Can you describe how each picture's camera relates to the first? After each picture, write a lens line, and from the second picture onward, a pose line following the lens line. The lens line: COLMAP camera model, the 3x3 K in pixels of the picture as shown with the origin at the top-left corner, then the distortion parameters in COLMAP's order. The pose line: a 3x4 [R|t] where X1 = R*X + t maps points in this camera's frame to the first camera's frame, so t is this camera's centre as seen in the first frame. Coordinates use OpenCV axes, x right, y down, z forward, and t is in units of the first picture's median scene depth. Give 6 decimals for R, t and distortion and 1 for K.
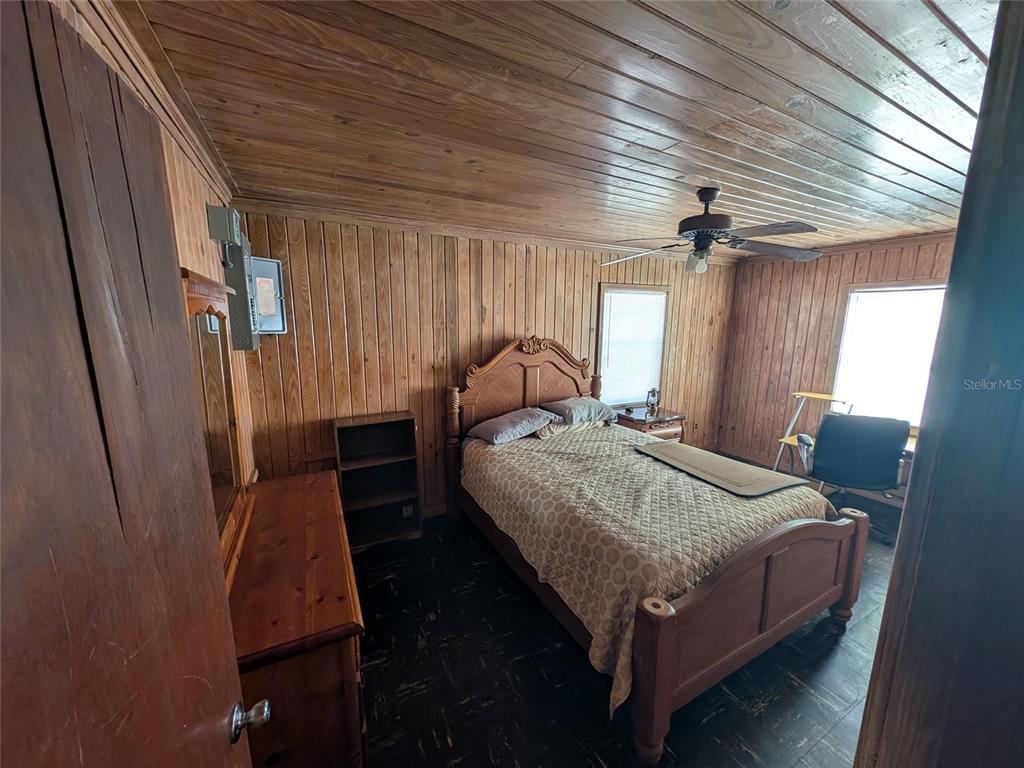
lens RADIAL K [[382.6, 0, 510.3], [0, 382.6, 385.1], [0, 0, 1]] dist [0.007192, -0.002688]
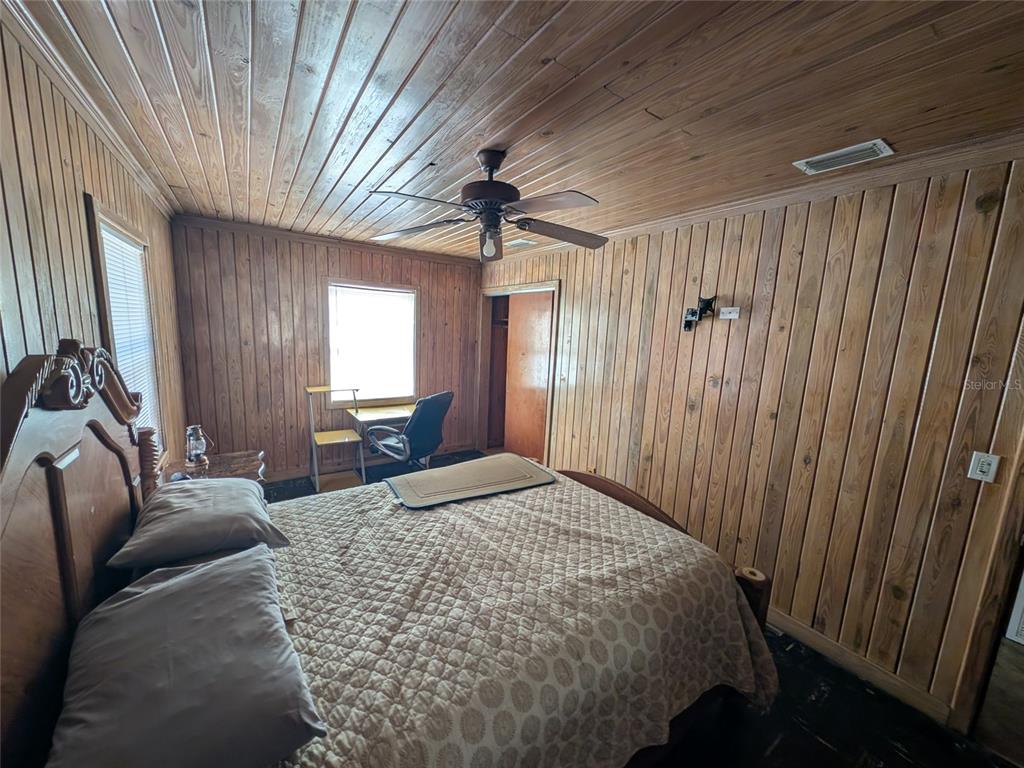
lens RADIAL K [[382.6, 0, 503.2], [0, 382.6, 385.9], [0, 0, 1]] dist [0.007192, -0.002688]
pose [[-0.098195, -0.158643, 0.982441, -0.326838], [0.124969, 0.977432, 0.170324, -0.142562], [-0.987290, 0.139500, -0.076153, 0.999496]]
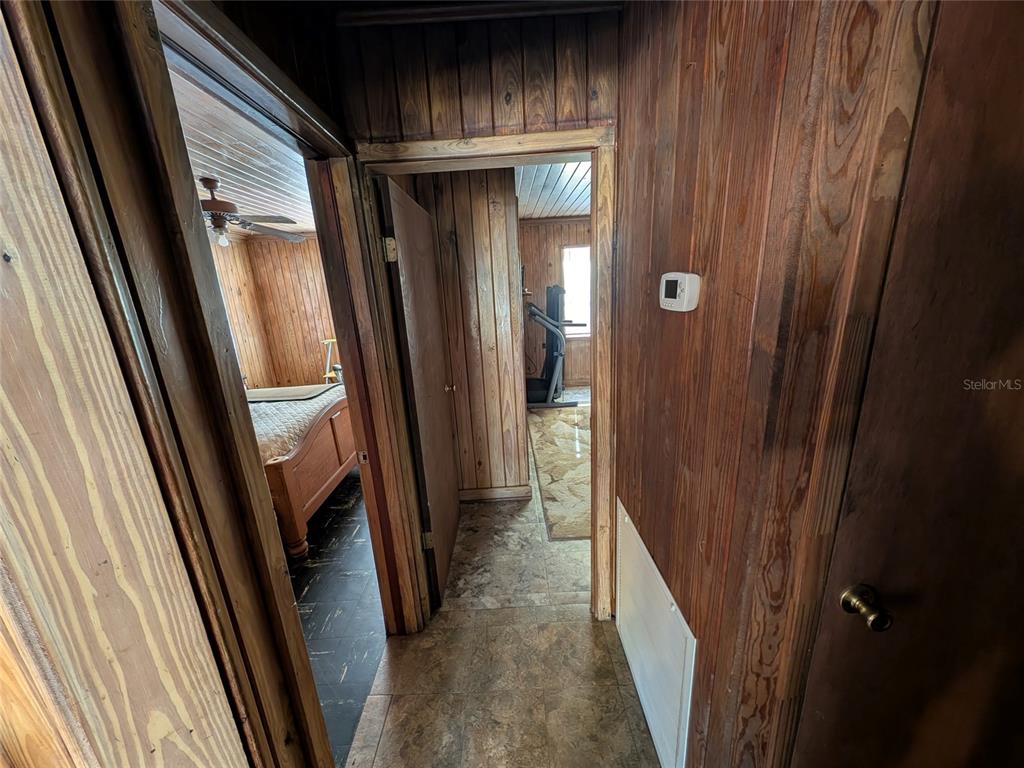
lens RADIAL K [[382.6, 0, 512.1], [0, 382.6, 388.0], [0, 0, 1]] dist [0.007192, -0.002688]
pose [[0.449869, -0.261357, 0.853997, -0.272977], [0.211758, 0.960169, 0.182300, 0.123679], [-0.867627, 0.098830, 0.487295, -0.386591]]
